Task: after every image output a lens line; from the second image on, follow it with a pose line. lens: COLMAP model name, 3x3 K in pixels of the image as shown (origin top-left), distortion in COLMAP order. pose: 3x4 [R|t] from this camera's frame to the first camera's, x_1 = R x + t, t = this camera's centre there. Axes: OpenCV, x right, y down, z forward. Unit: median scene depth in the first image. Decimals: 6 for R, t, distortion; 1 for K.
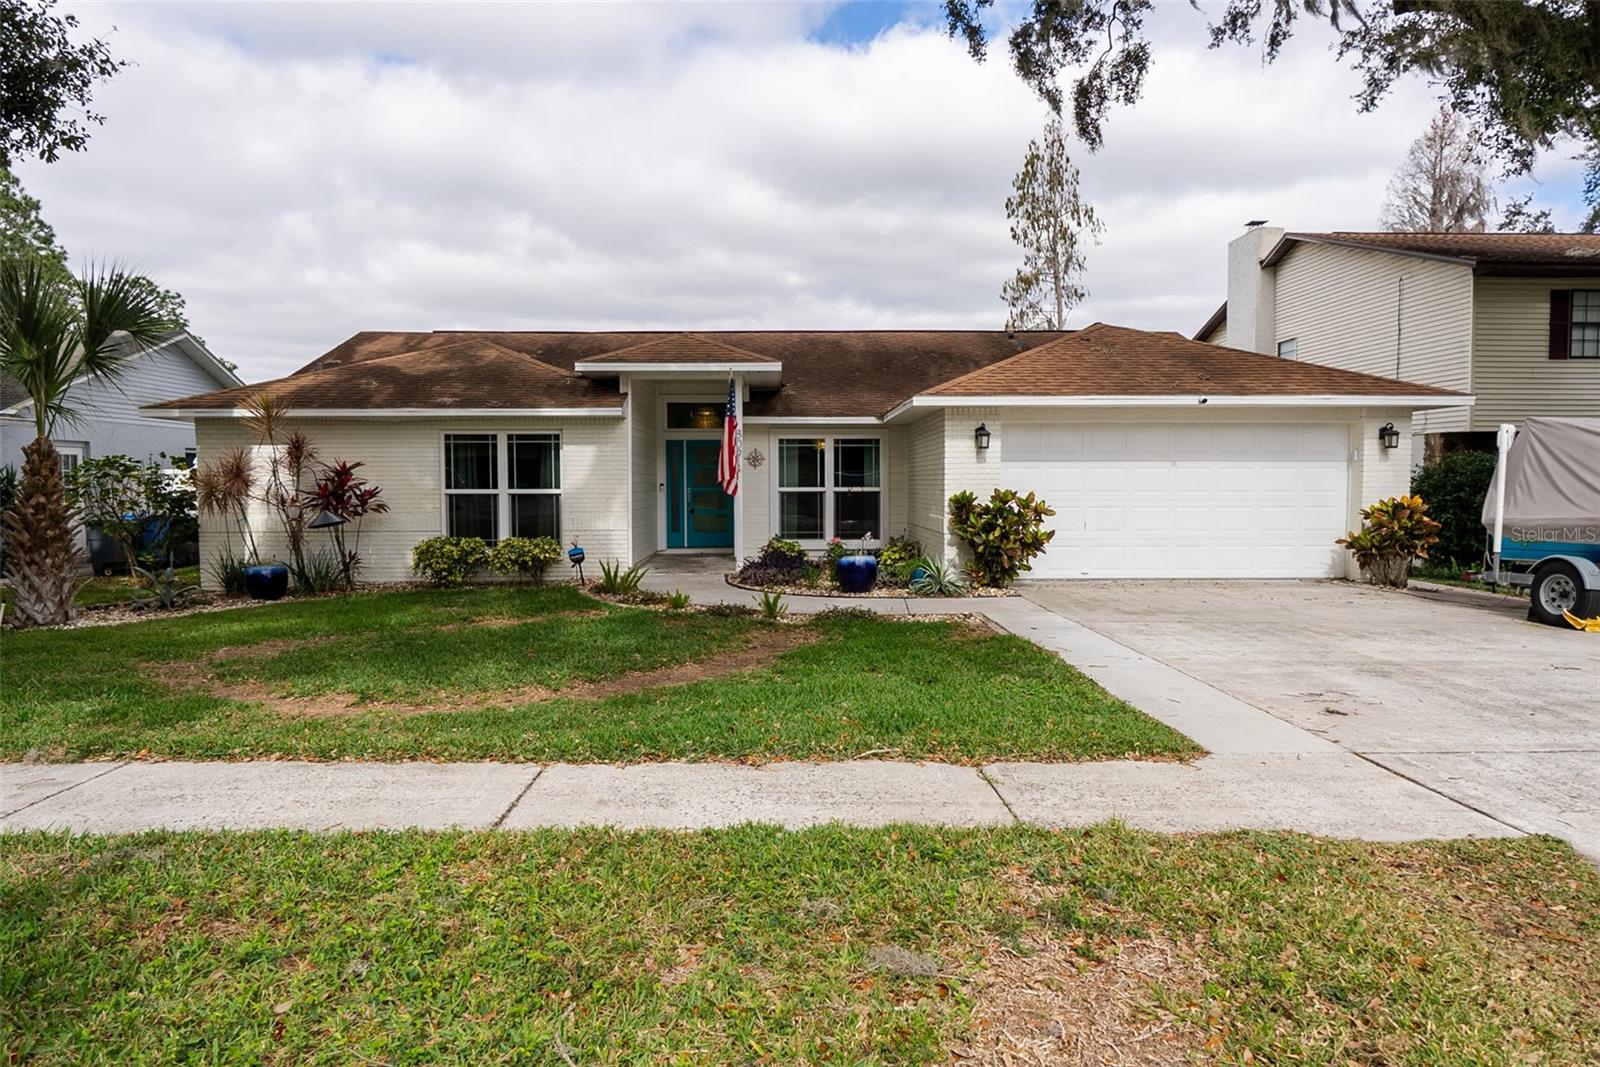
lens RADIAL K [[964.0, 0, 800.0], [0, 964.0, 533.5], [0, 0, 1]] dist [0.001355, 0.000421]
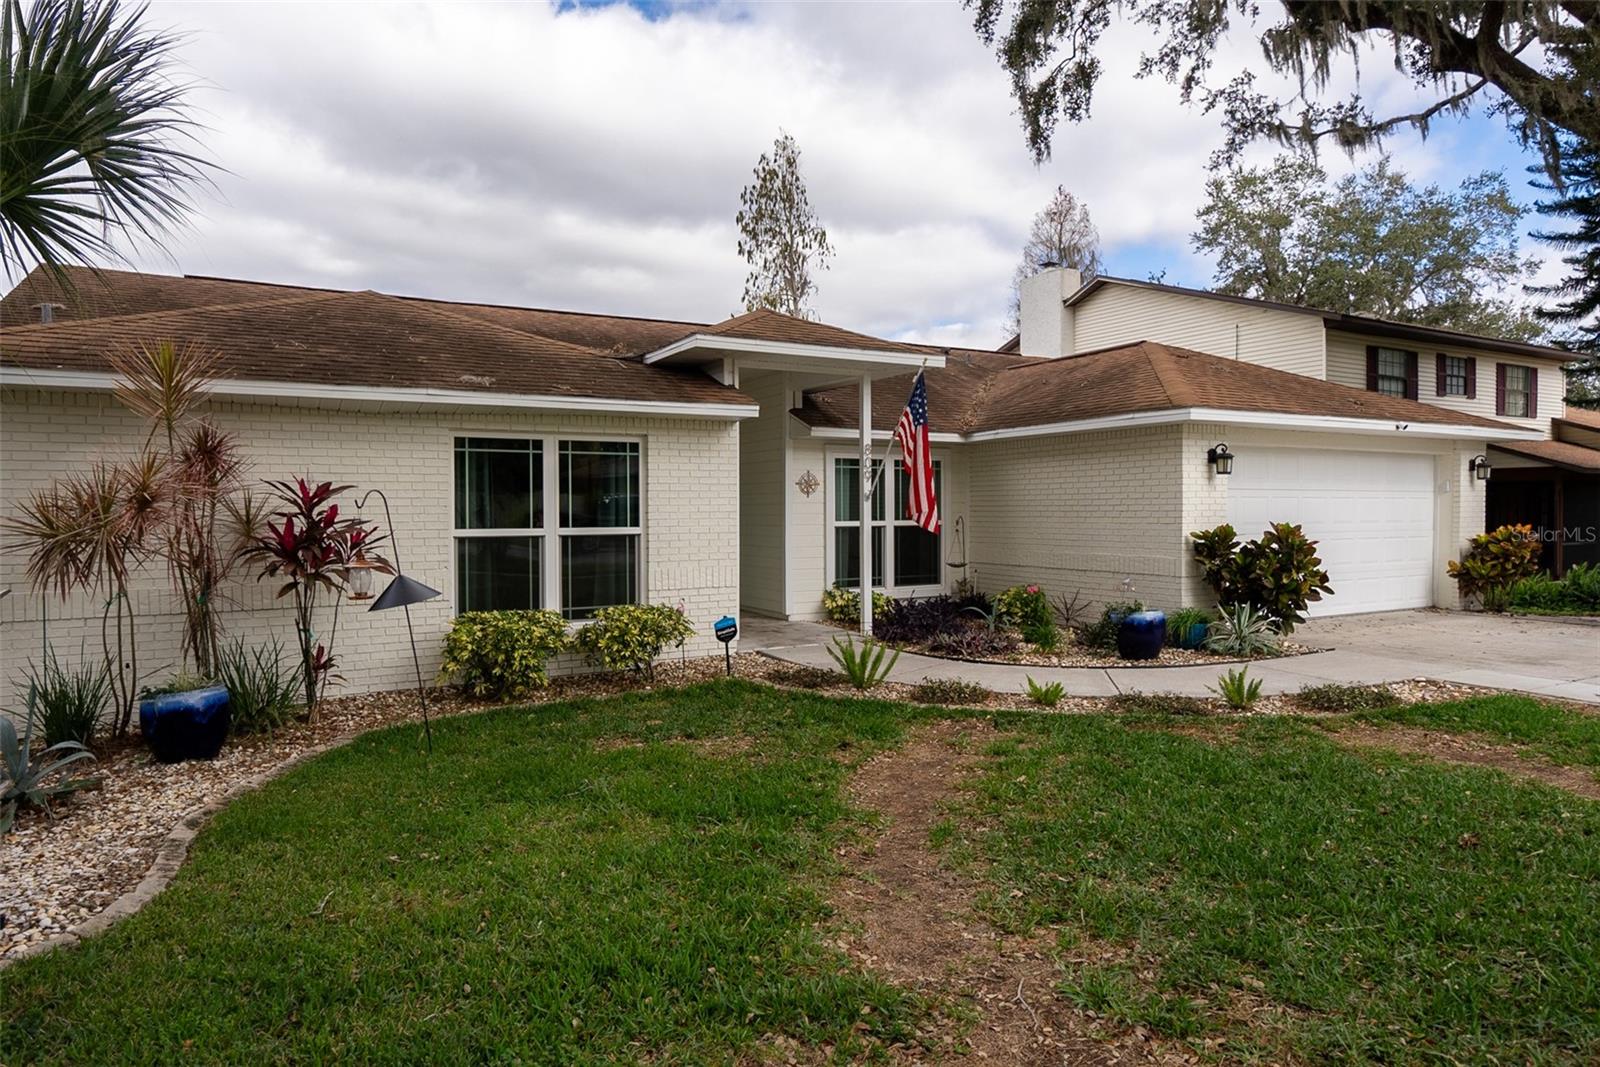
lens RADIAL K [[964.0, 0, 800.0], [0, 964.0, 533.5], [0, 0, 1]] dist [0.001355, 0.000421]
pose [[0.886674, -0.013373, 0.462202, -0.451404], [0.026797, 0.999388, -0.022490, -0.023952], [-0.461618, 0.032327, 0.886489, 0.370962]]
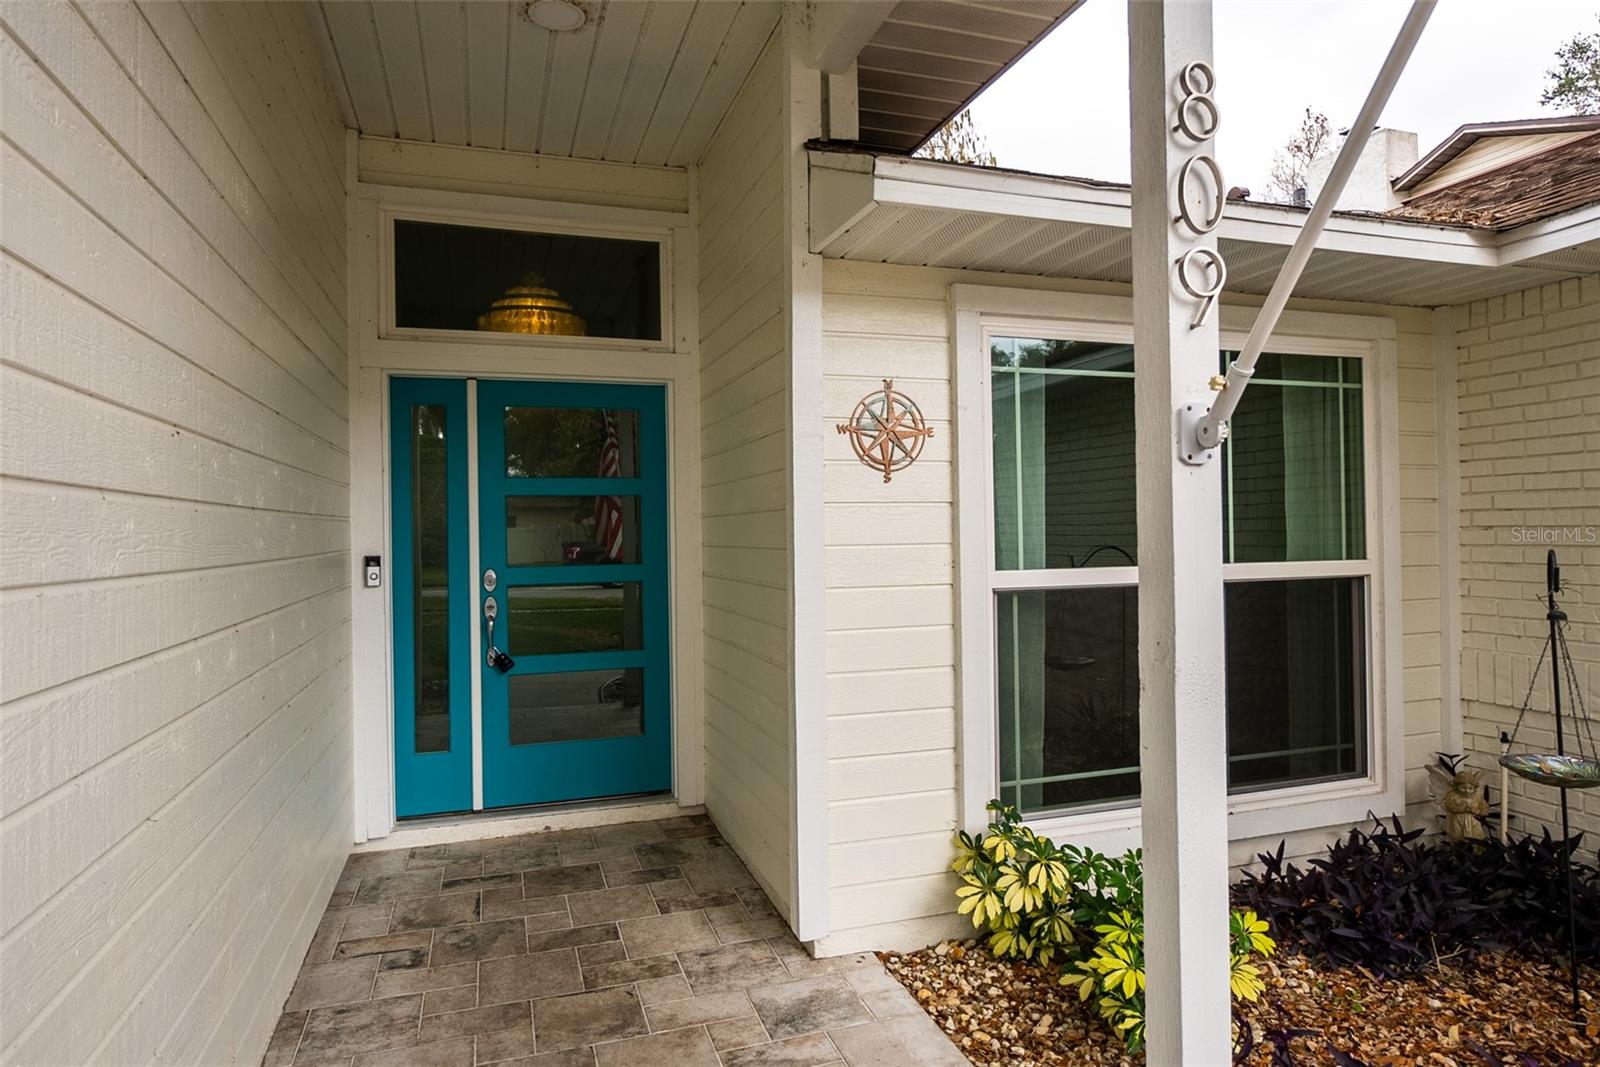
lens RADIAL K [[964.0, 0, 800.0], [0, 964.0, 533.5], [0, 0, 1]] dist [0.001355, 0.000421]
pose [[0.955345, -0.012305, 0.295236, -0.138170], [0.029963, 0.998017, -0.055362, -0.050829], [-0.293969, 0.061736, 0.953819, 0.912031]]
